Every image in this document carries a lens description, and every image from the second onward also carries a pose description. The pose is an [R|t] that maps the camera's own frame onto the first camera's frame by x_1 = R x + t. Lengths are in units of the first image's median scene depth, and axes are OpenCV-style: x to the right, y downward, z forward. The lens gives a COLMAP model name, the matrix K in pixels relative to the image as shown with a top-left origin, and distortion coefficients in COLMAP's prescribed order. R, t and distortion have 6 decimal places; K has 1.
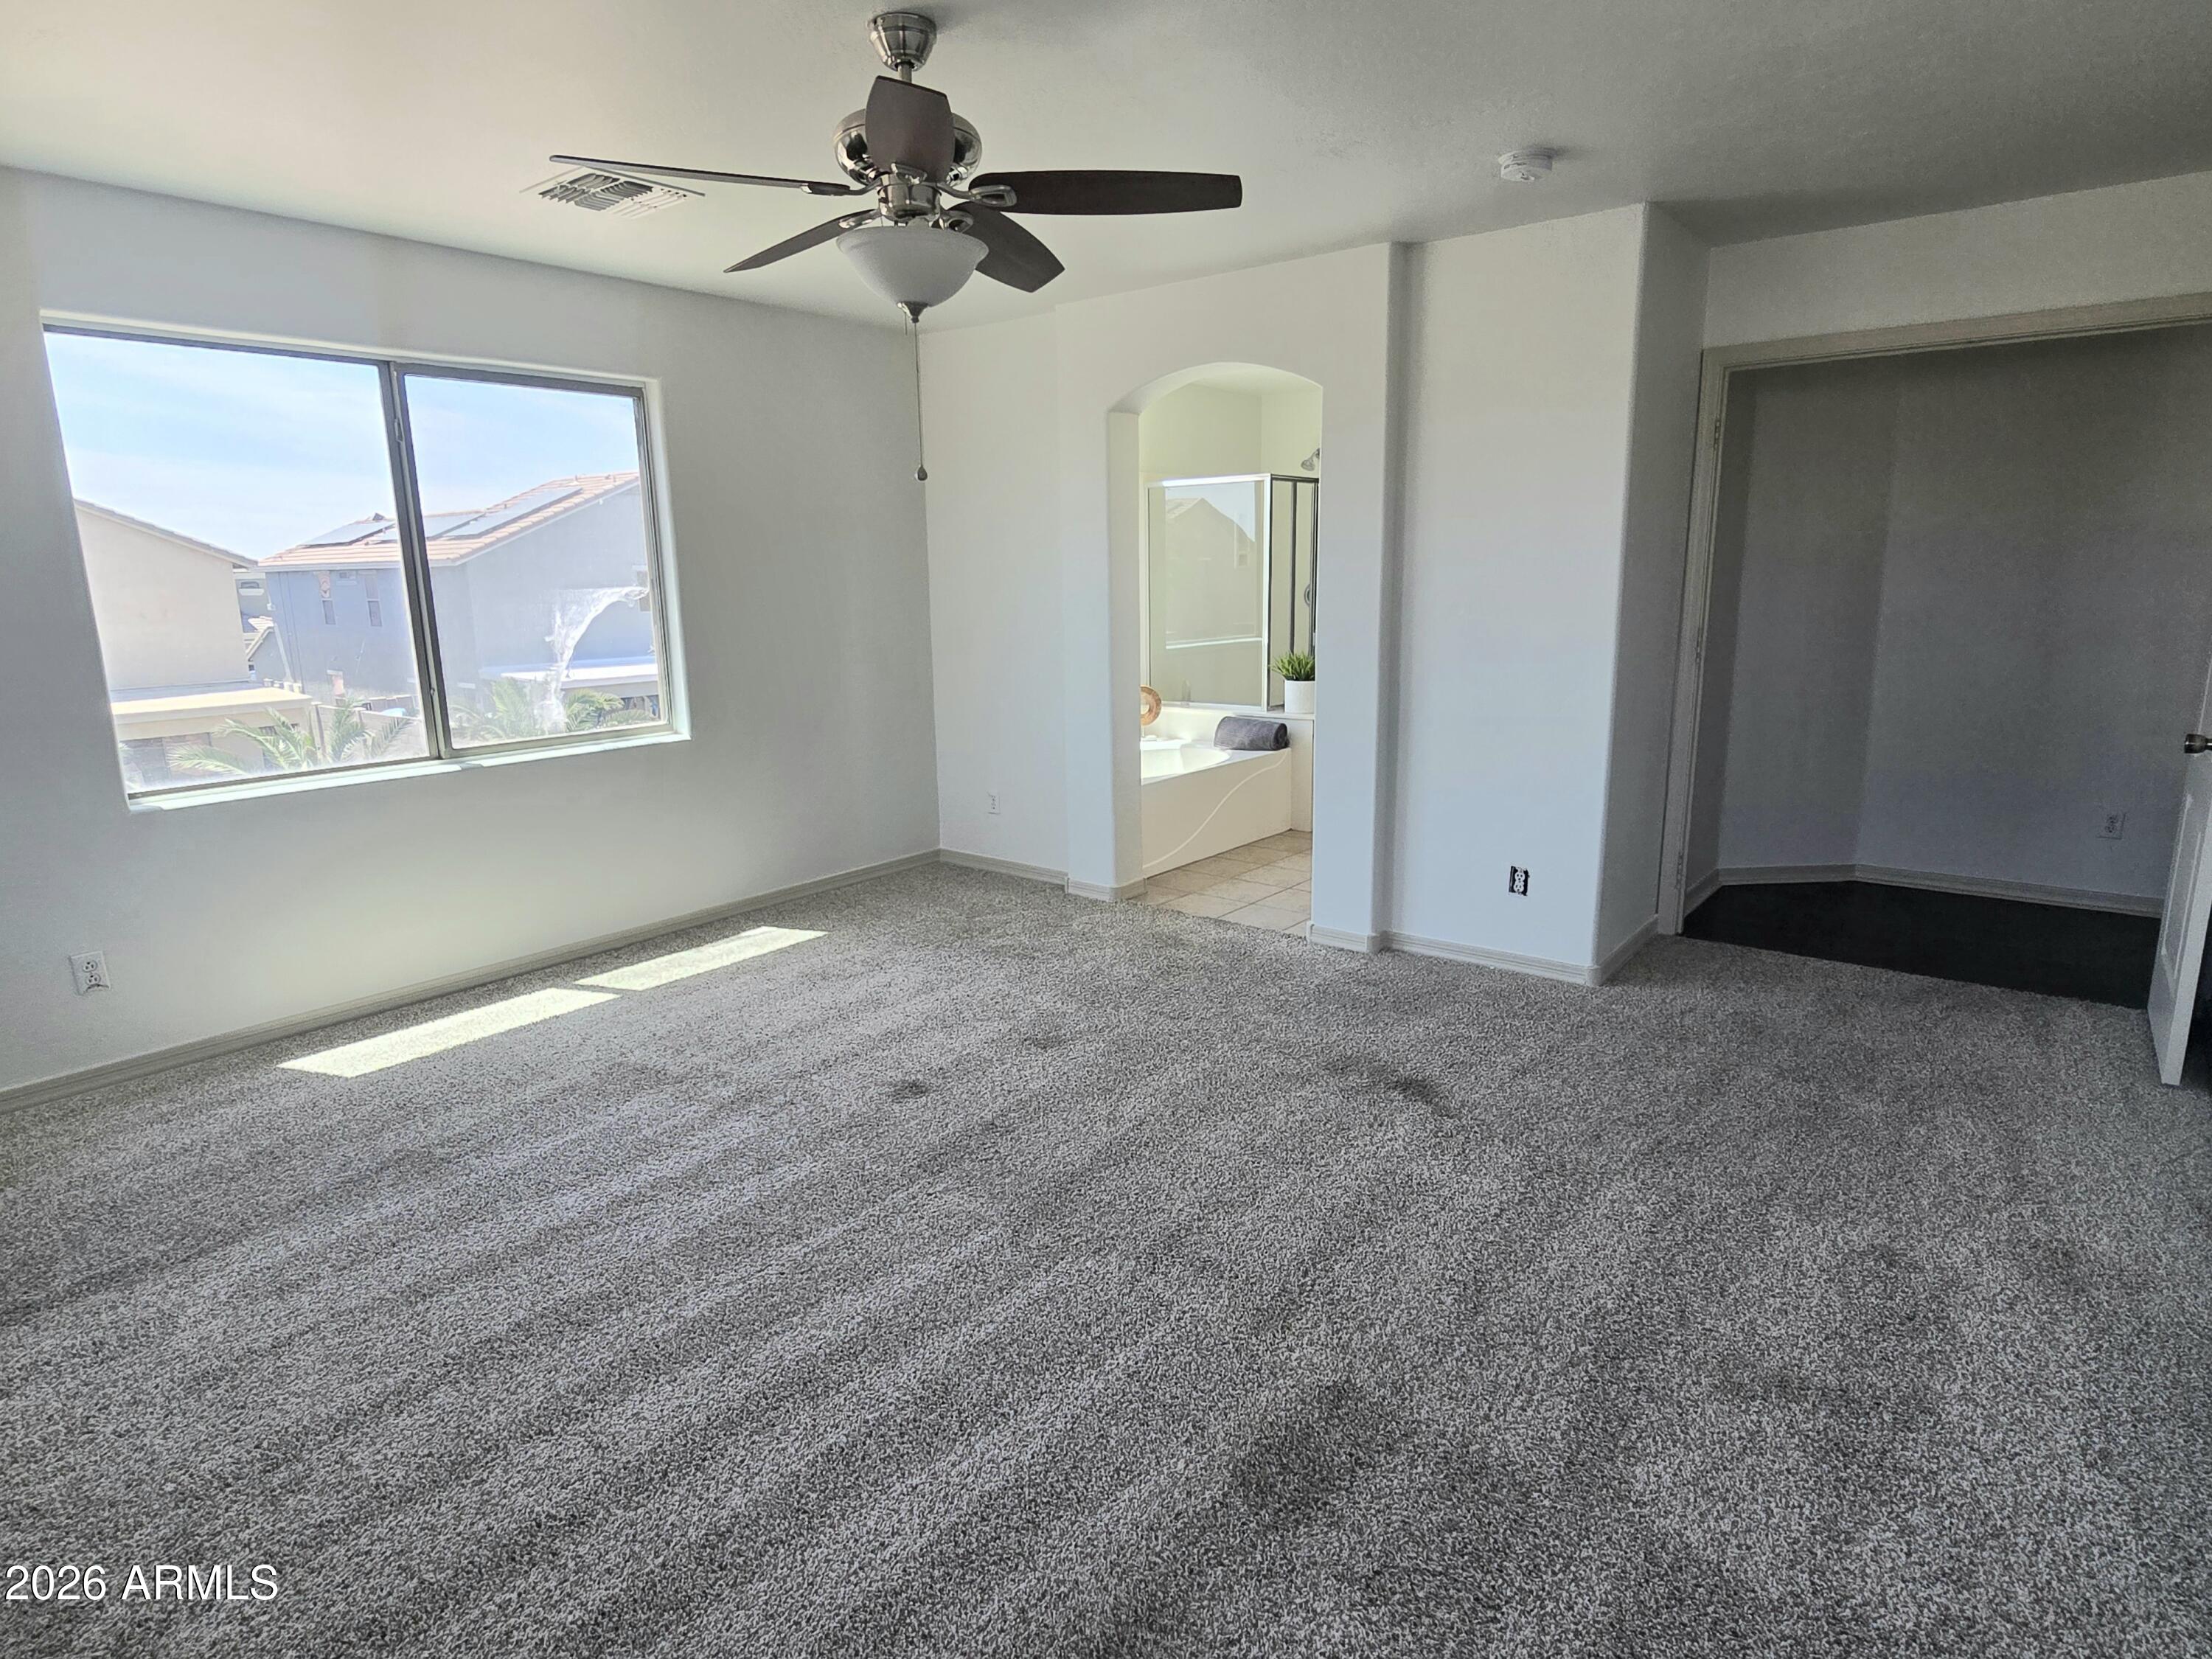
lens RADIAL K [[1218.3, 0, 1095.4], [0, 1218.3, 837.0], [0, 0, 1]] dist [-0.001115, -0.000617]
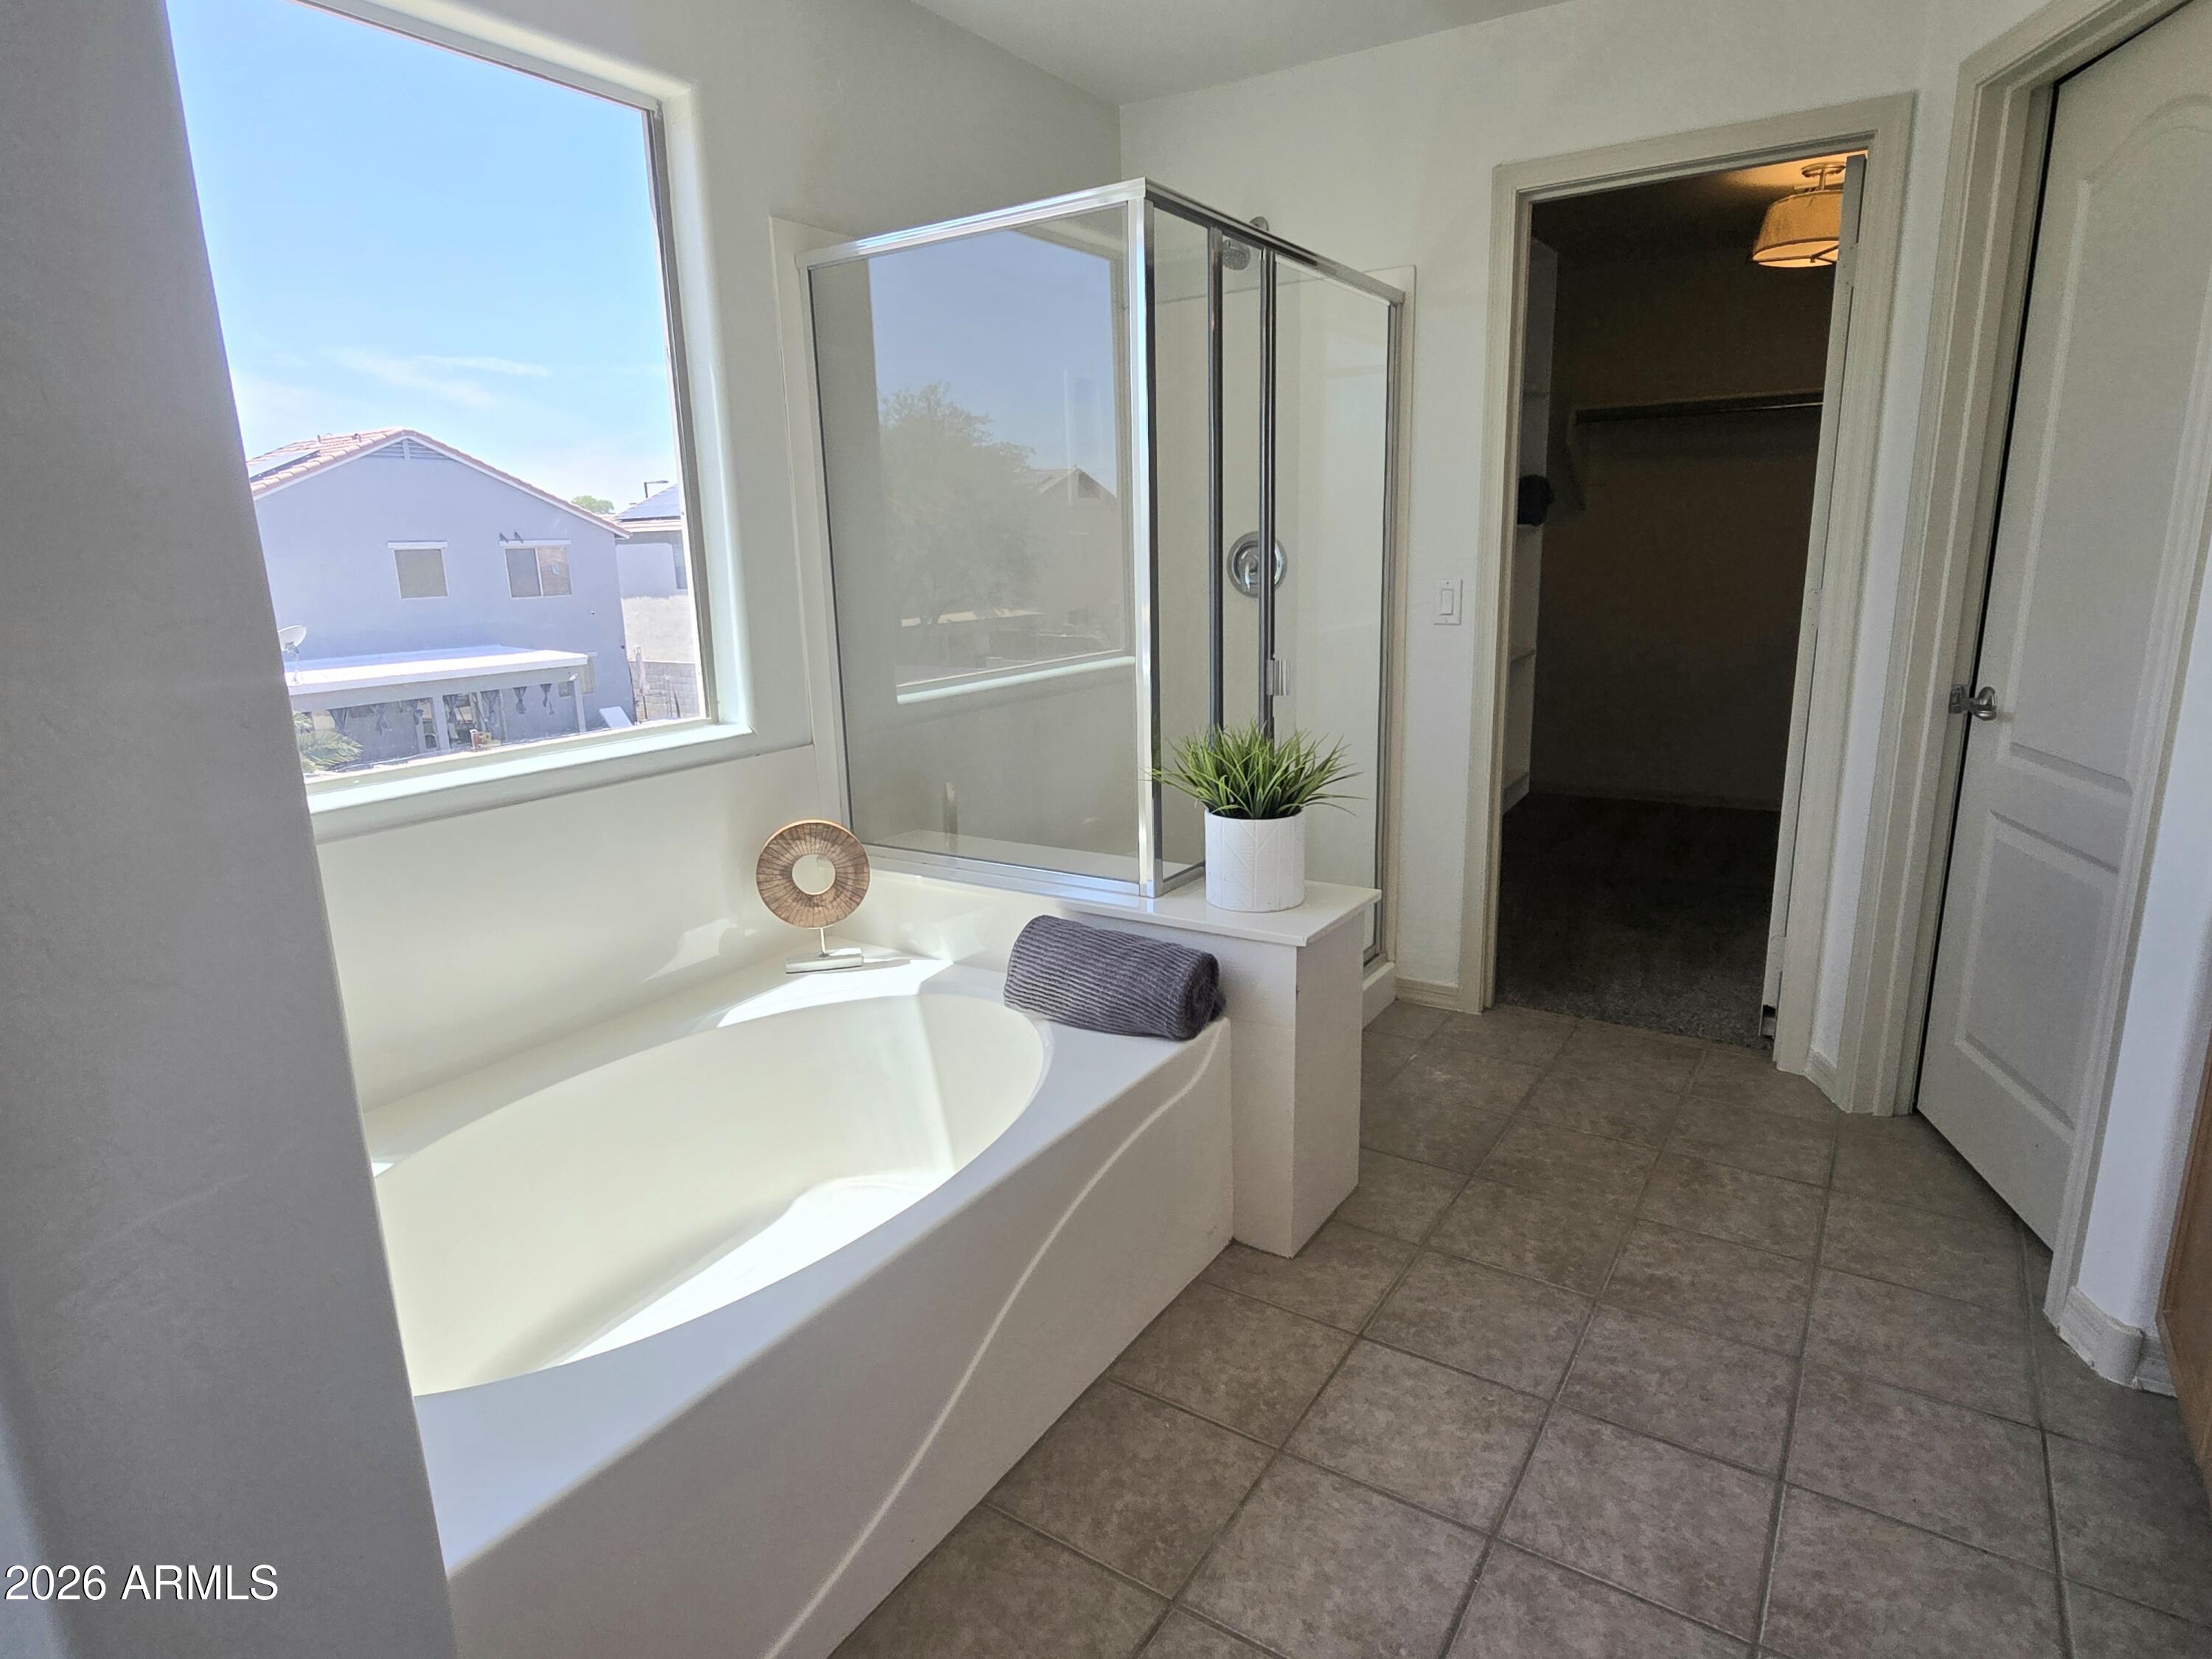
lens RADIAL K [[1218.3, 0, 1092.2], [0, 1218.3, 833.2], [0, 0, 1]] dist [-0.001115, -0.000617]
pose [[0.995180, -0.031779, 0.092777, 0.091396], [0.030304, 0.999392, 0.017261, -0.129031], [-0.093269, -0.014366, 0.995537, 0.658753]]
